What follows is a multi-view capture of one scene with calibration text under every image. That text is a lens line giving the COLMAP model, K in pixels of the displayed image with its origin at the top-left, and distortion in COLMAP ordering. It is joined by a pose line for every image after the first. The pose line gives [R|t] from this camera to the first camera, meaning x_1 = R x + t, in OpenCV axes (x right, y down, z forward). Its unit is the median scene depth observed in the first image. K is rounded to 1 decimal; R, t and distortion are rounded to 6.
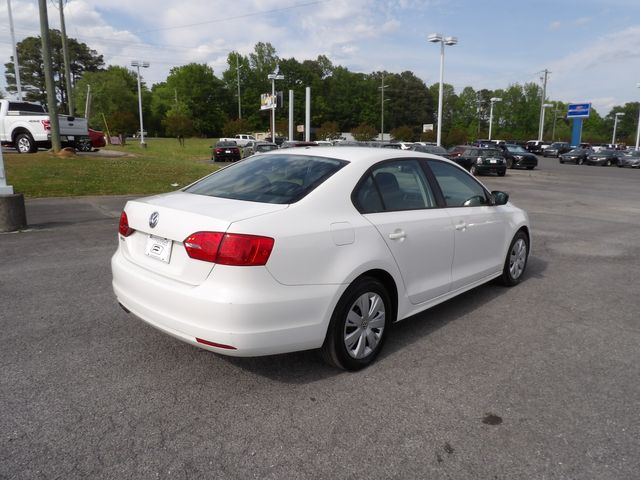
lens RADIAL K [[450.8, 0, 322.0], [0, 450.8, 239.3], [0, 0, 1]] dist [-0.019969, 0.022958]
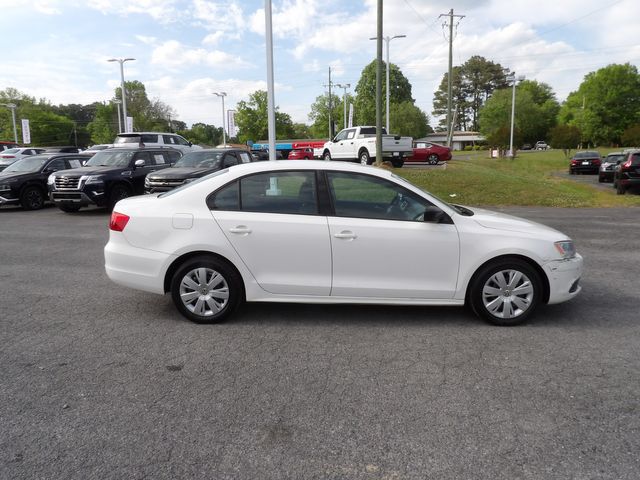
lens RADIAL K [[450.8, 0, 321.2], [0, 450.8, 233.9], [0, 0, 1]] dist [-0.019969, 0.022958]
pose [[0.659145, 0.103526, -0.744856, 0.786308], [-0.132193, 0.991007, 0.020756, -0.034697], [0.740306, 0.084784, 0.666902, 0.201694]]
